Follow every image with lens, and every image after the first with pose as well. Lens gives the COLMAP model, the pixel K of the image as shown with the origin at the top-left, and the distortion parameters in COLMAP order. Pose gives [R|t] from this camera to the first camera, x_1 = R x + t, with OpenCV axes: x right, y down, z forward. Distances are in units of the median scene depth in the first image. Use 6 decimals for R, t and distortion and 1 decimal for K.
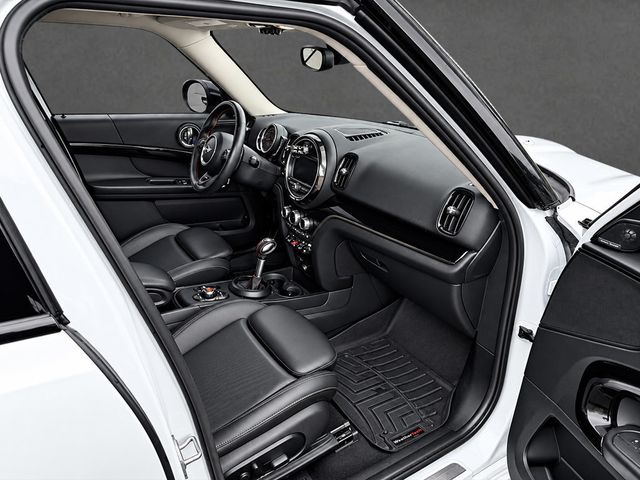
lens RADIAL K [[451.6, 0, 320.7], [0, 451.6, 239.6], [0, 0, 1]] dist [0.002975, -0.002567]
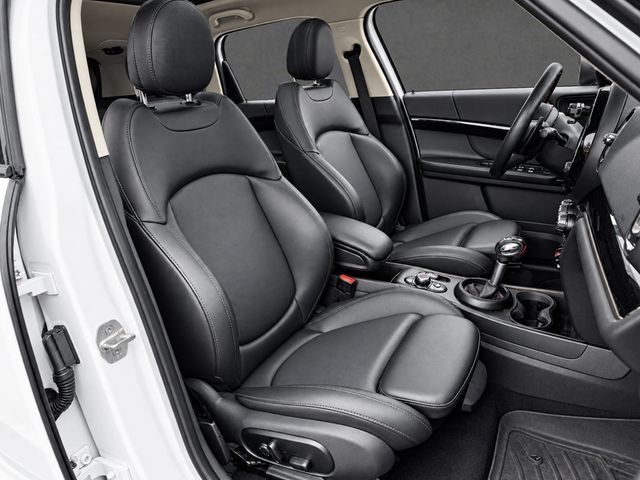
lens RADIAL K [[443.1, 0, 310.2], [0, 443.1, 246.3], [0, 0, 1]] dist [-0.001234, -0.005593]
pose [[0.454477, 0.223000, -0.862393, 0.361448], [-0.237301, 0.963479, 0.124082, 0.003961], [0.858568, 0.148255, 0.490797, 0.389966]]
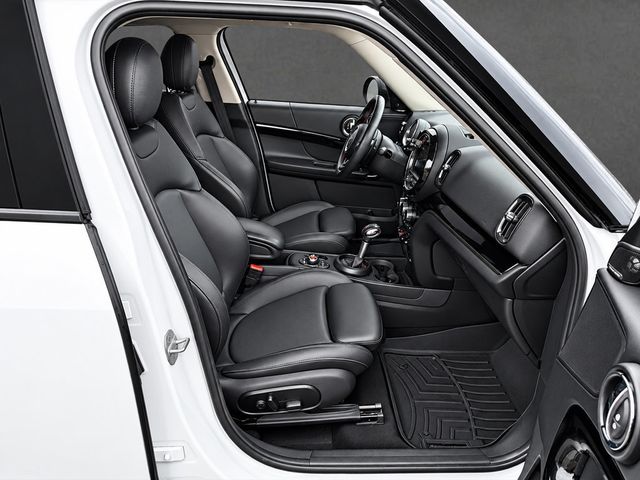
lens RADIAL K [[451.6, 0, 320.7], [0, 451.6, 239.6], [0, 0, 1]] dist [0.002975, -0.002567]
pose [[0.859793, 0.191076, -0.473546, 0.298086], [-0.191198, 0.980356, 0.048424, 0.007665], [0.473496, 0.048906, 0.879437, 0.004070]]
